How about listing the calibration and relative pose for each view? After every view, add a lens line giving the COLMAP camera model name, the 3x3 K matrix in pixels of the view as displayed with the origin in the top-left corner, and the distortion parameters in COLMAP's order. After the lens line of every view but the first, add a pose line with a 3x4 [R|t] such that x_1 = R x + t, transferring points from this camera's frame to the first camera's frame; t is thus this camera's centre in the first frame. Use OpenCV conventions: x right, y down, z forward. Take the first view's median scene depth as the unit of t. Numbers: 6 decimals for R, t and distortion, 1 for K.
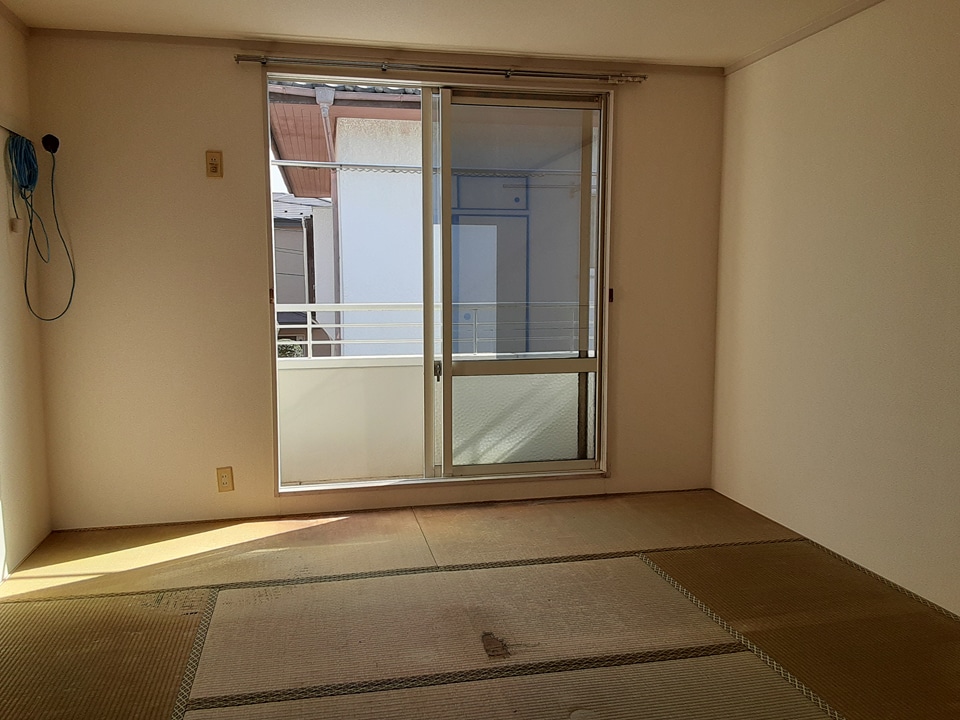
lens RADIAL K [[767.6, 0, 464.1], [0, 767.6, 362.0], [0, 0, 1]] dist [0.104677, -0.158445]
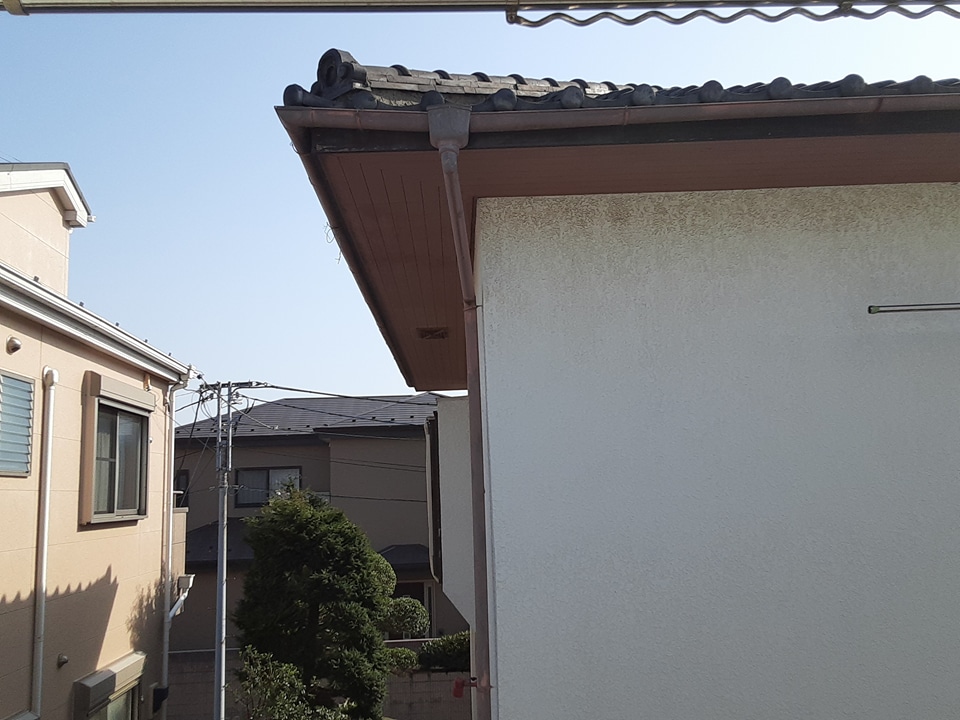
lens RADIAL K [[767.6, 0, 464.1], [0, 767.6, 362.0], [0, 0, 1]] dist [0.104677, -0.158445]
pose [[0.983593, -0.059231, -0.170399, -0.095726], [0.011758, 0.963603, -0.267080, -0.090723], [0.180016, 0.260694, 0.948490, 0.570495]]
